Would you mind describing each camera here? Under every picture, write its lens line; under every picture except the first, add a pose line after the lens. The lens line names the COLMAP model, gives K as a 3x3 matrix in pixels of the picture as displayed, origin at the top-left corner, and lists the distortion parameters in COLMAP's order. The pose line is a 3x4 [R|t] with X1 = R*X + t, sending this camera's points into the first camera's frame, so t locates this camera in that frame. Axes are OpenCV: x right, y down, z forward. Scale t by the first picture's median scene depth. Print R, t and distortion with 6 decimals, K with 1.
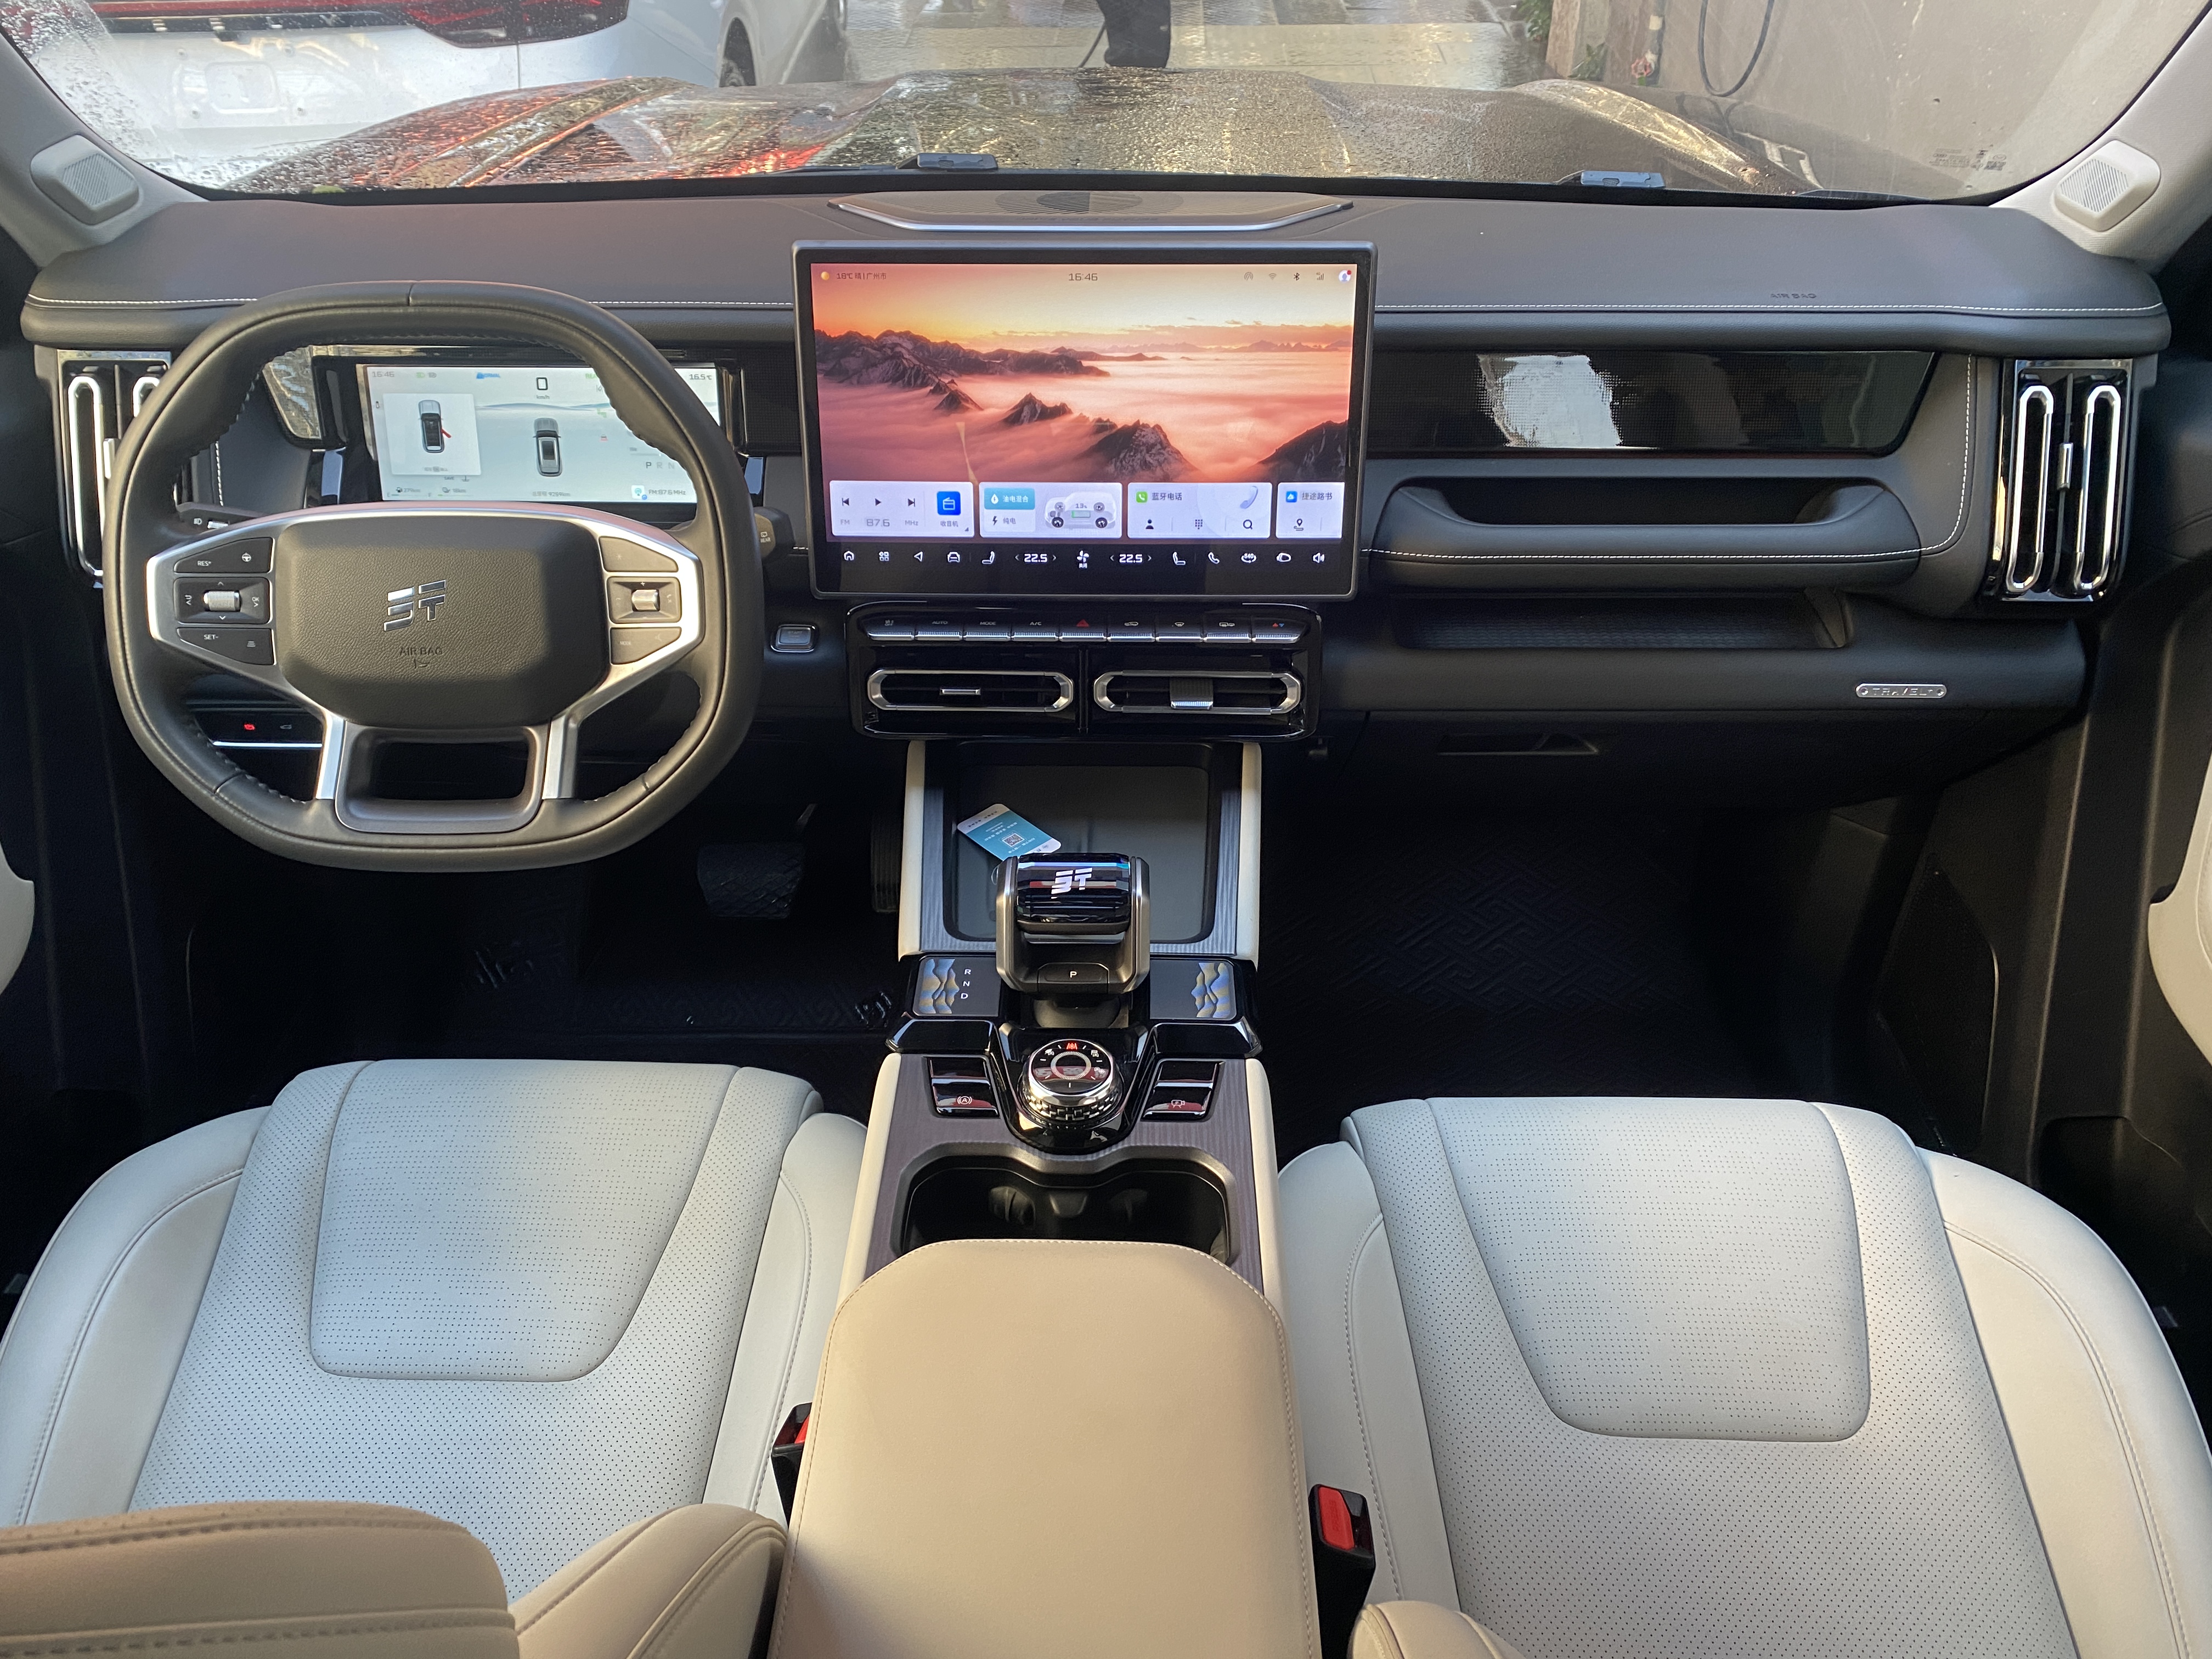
lens RADIAL K [[1709.7, 0, 1069.8], [0, 1709.7, 831.6], [0, 0, 1]] dist [0.035945, -0.034614]
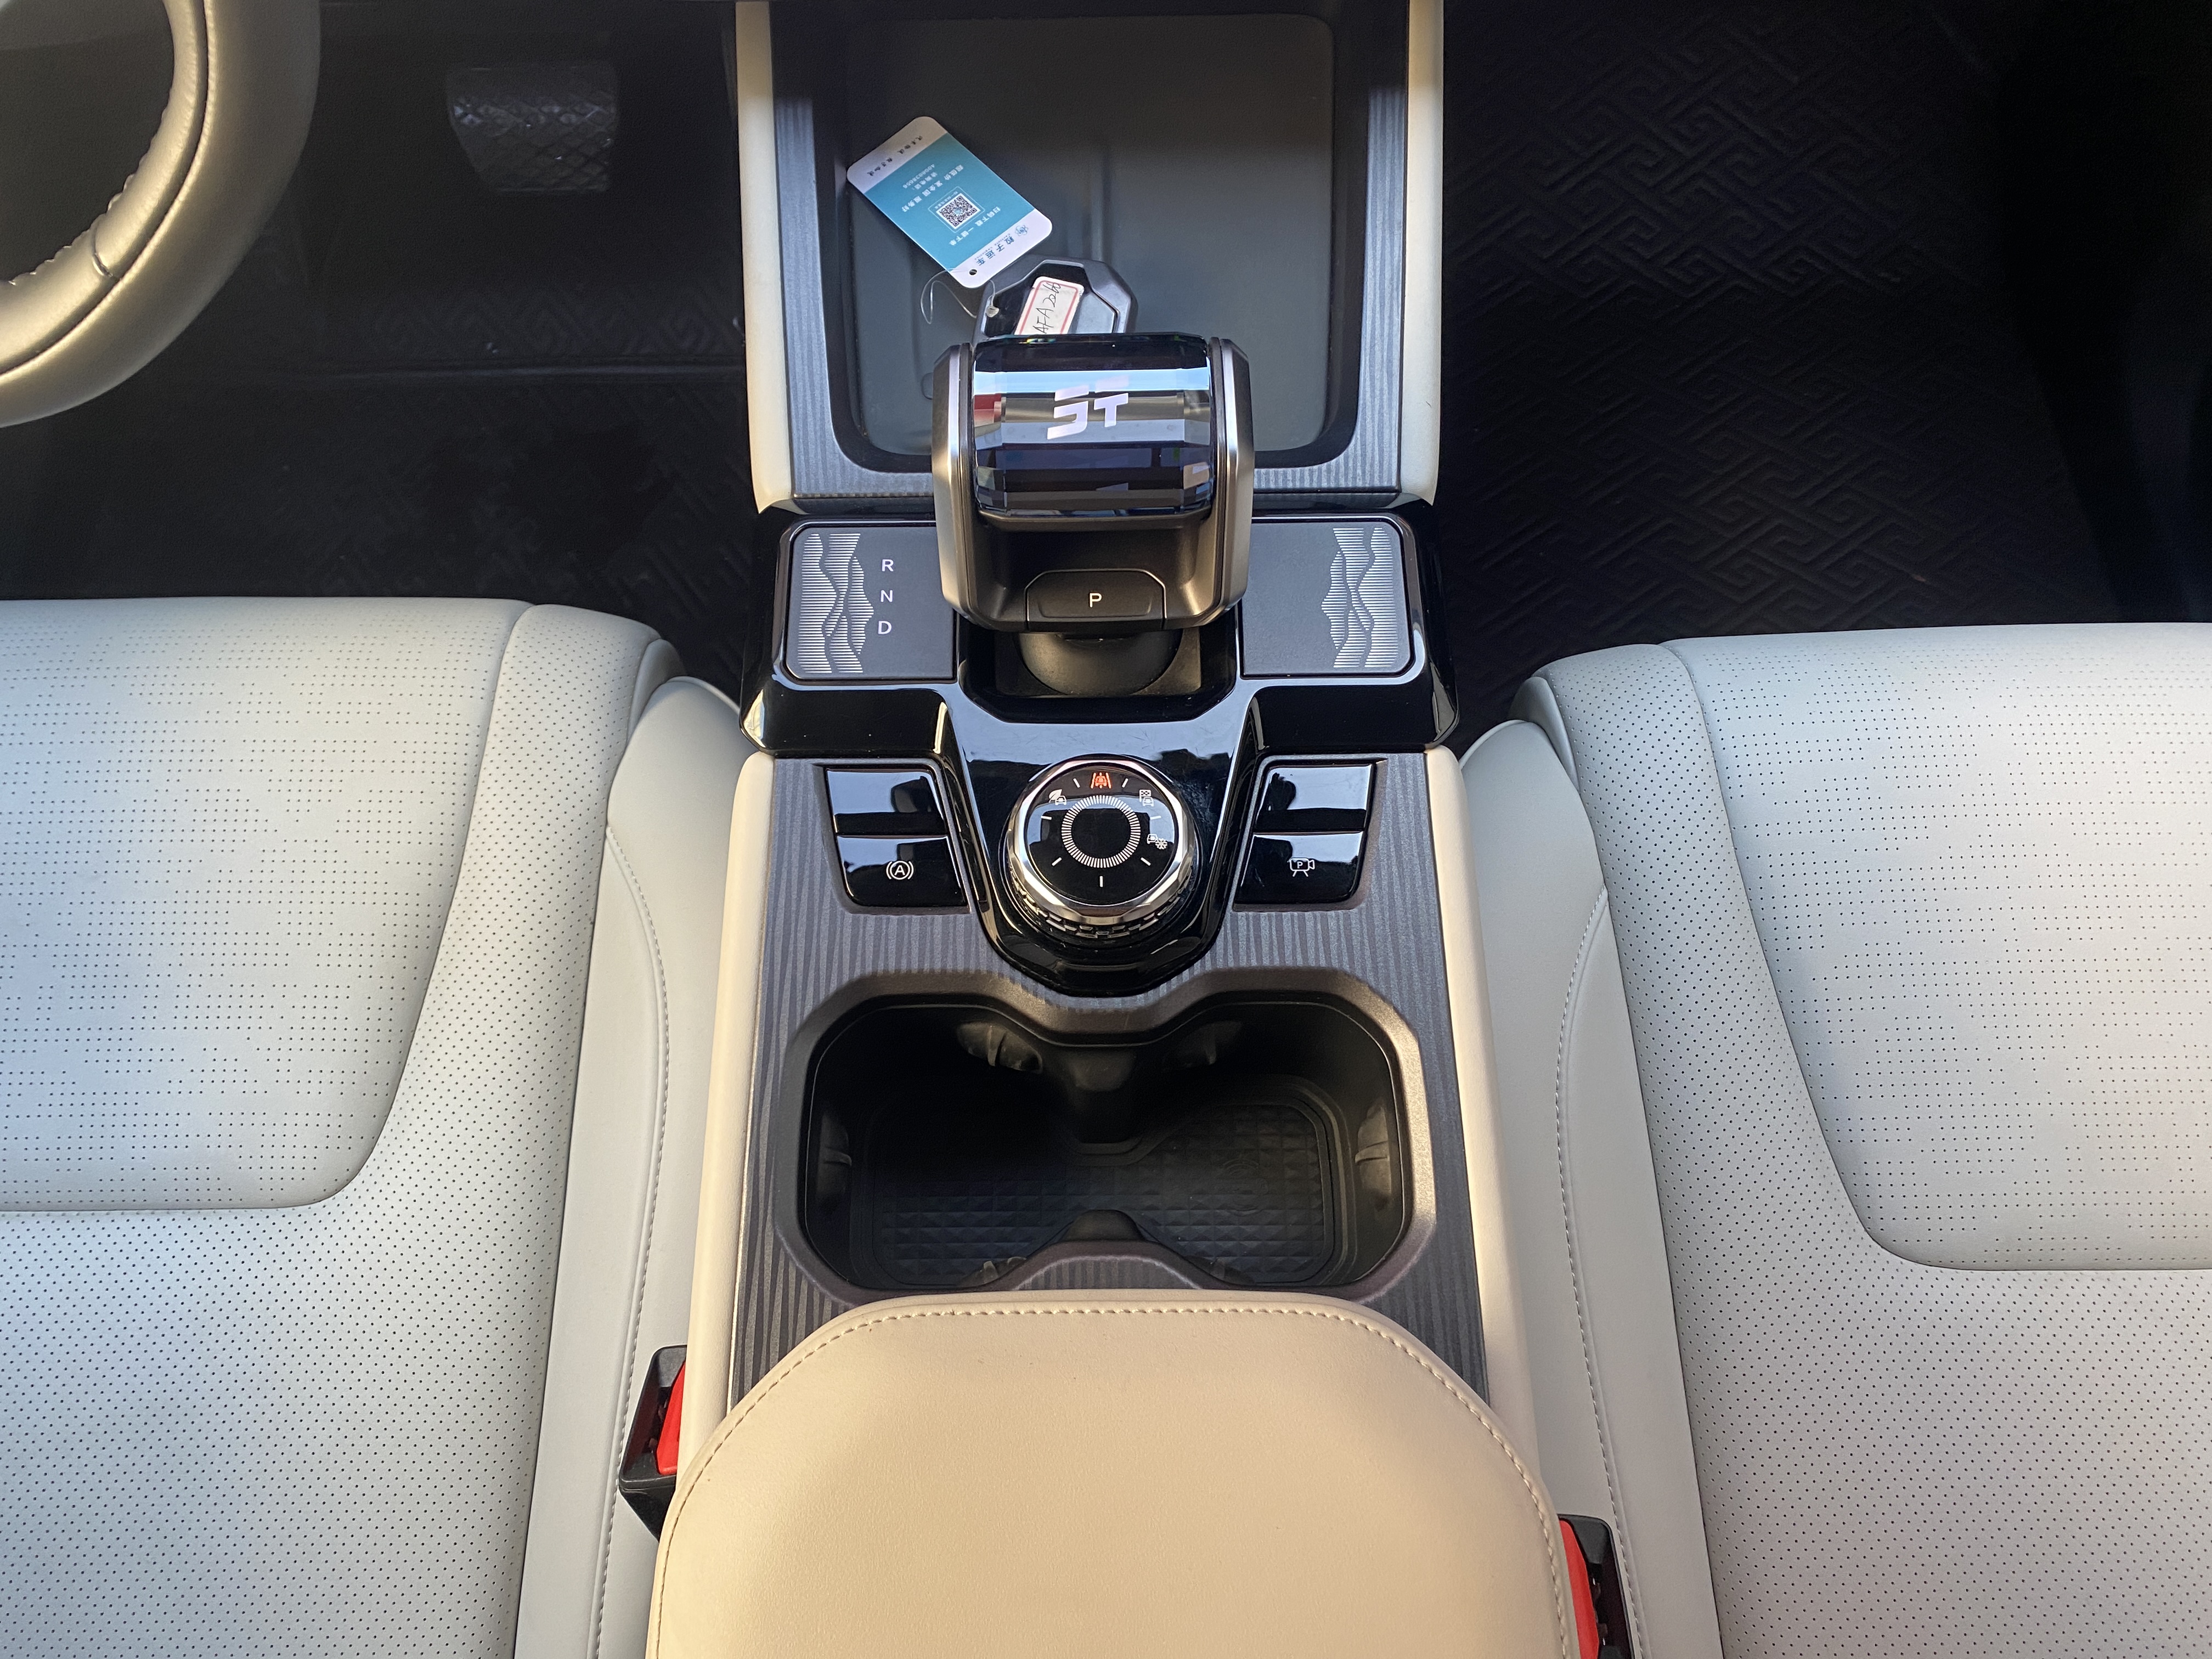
lens RADIAL K [[1707.0, 0, 1079.4], [0, 1707.0, 858.4], [0, 0, 1]] dist [0.039881, -0.047197]
pose [[0.999248, -0.036418, 0.013293, -0.011467], [0.023894, 0.848536, 0.528598, -0.111138], [-0.030530, -0.527883, 0.848768, 0.498776]]
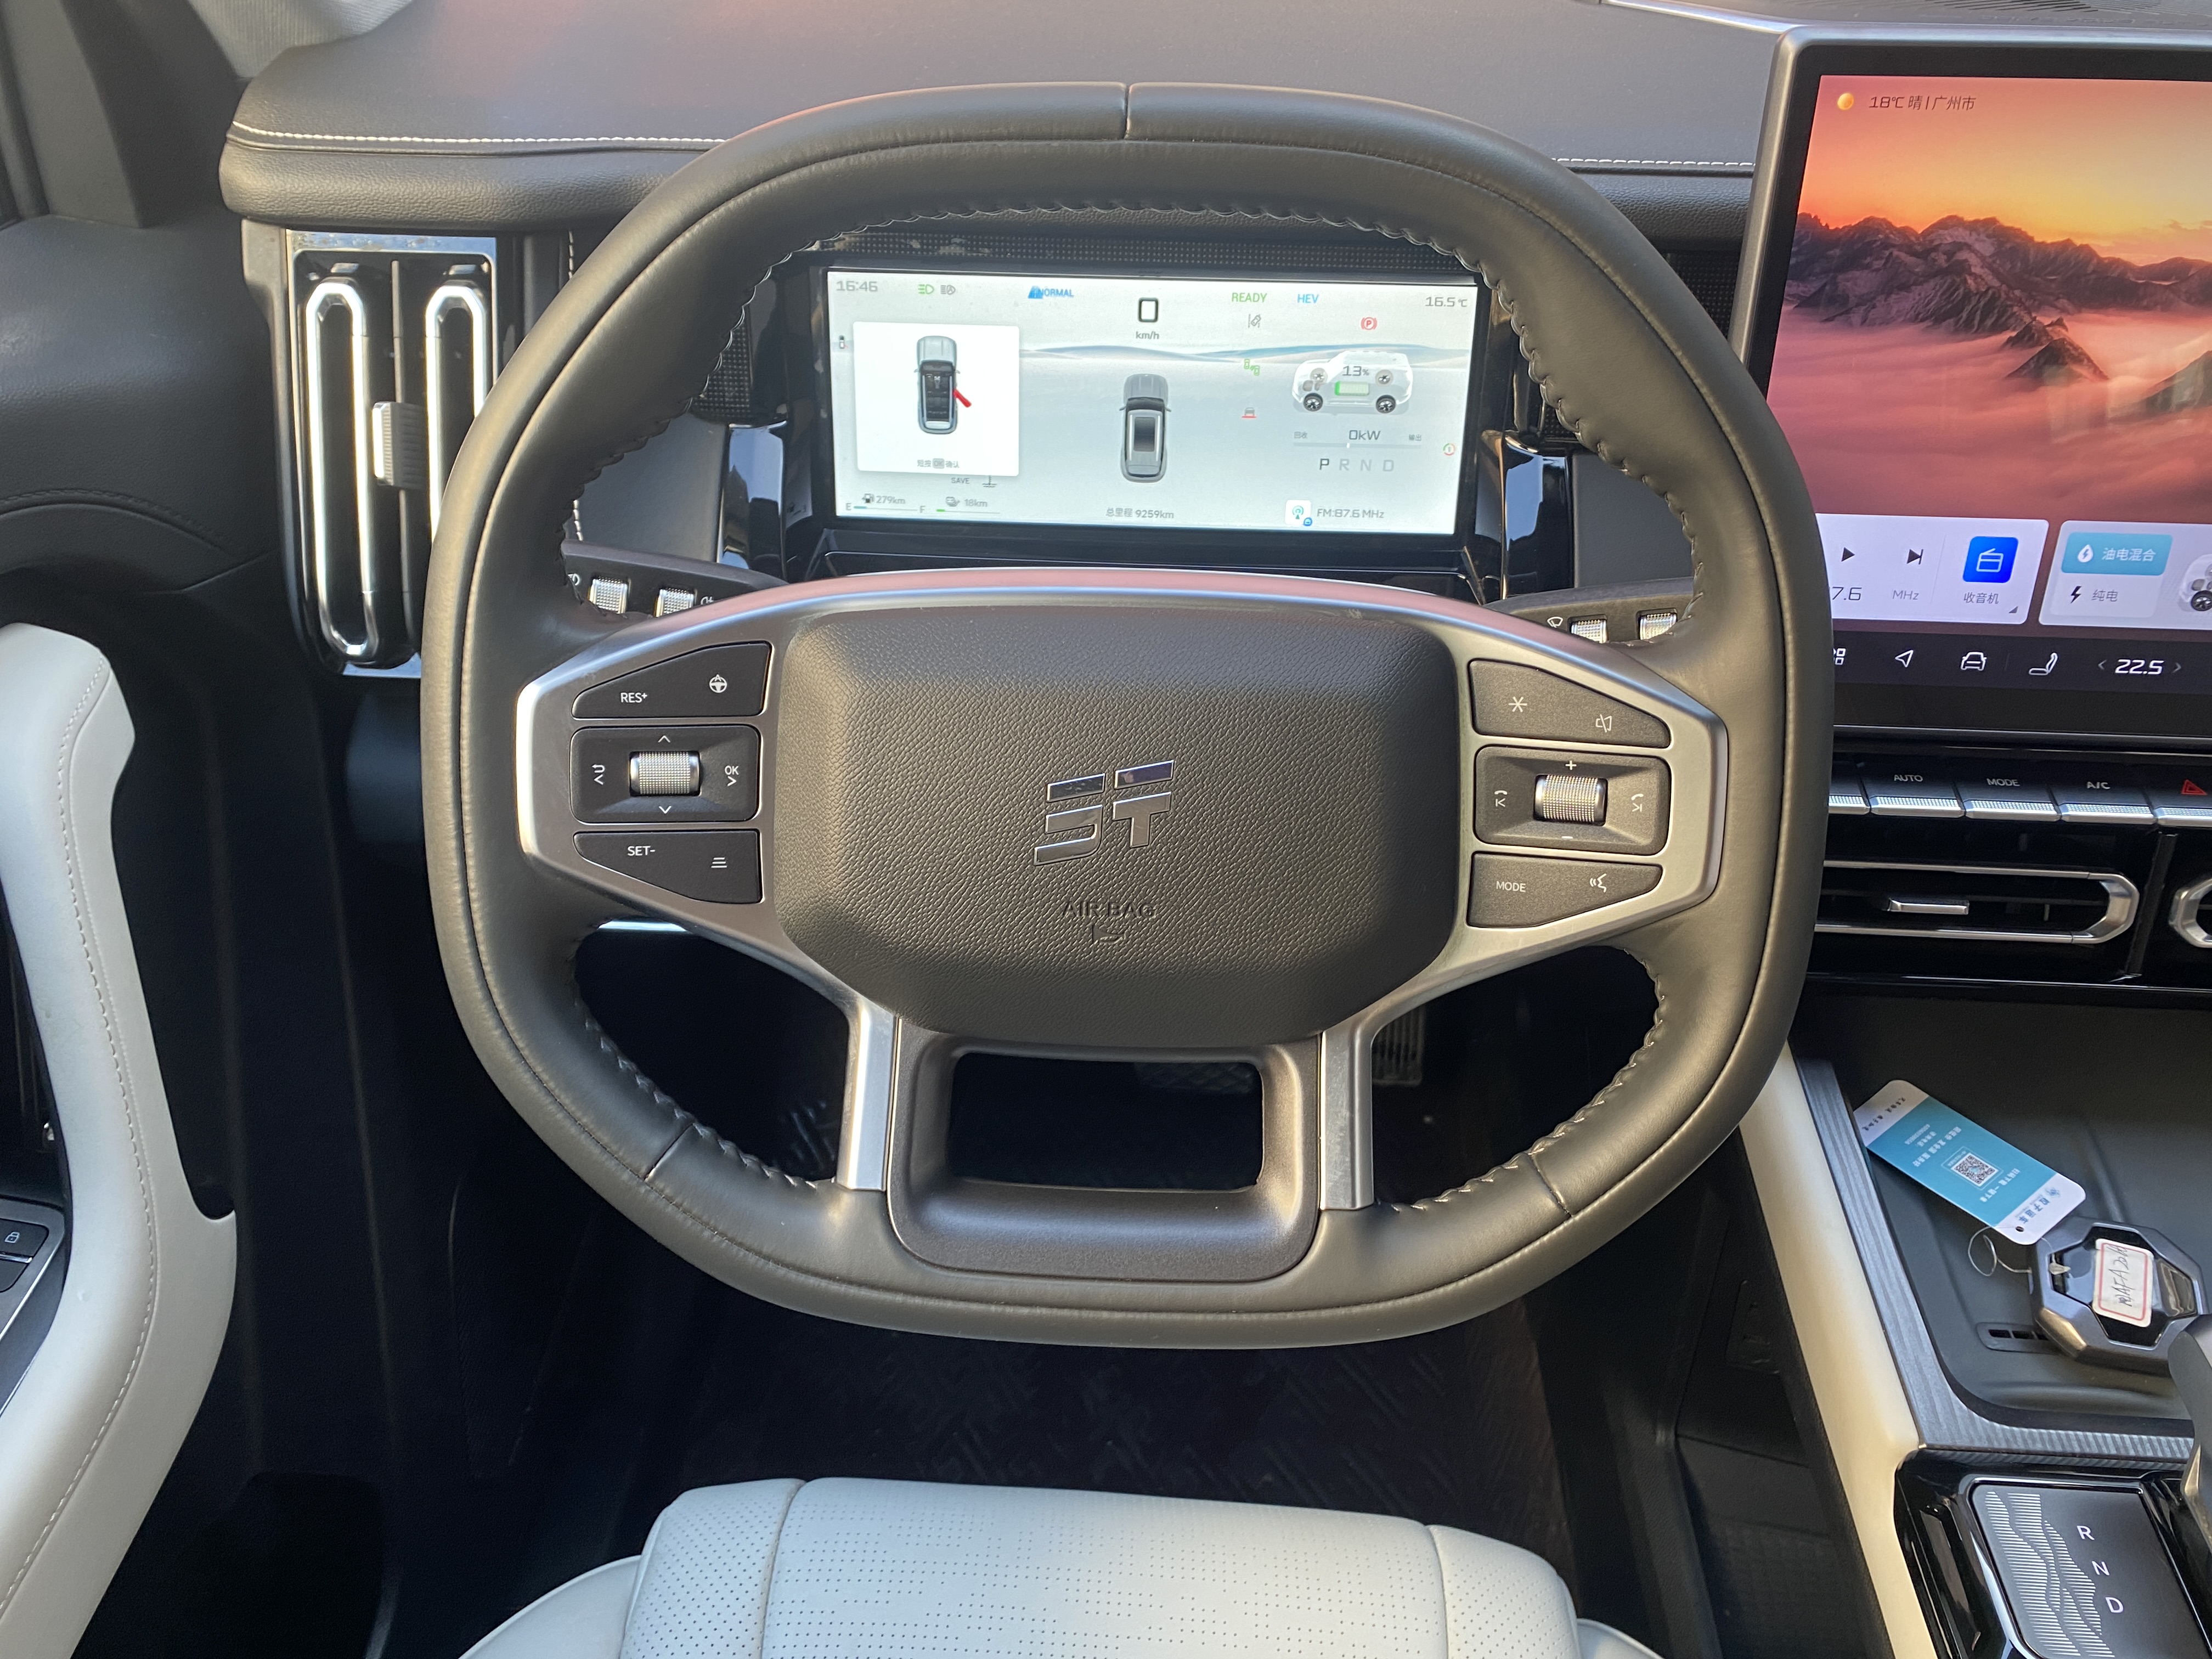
lens RADIAL K [[1739.5, 0, 1107.0], [0, 1739.5, 813.8], [0, 0, 1]] dist [0.055657, -0.064483]
pose [[0.999255, 0.027964, -0.026603, -0.328423], [-0.026938, 0.998907, 0.038199, -0.132967], [0.027642, -0.037454, 0.998916, 0.479747]]
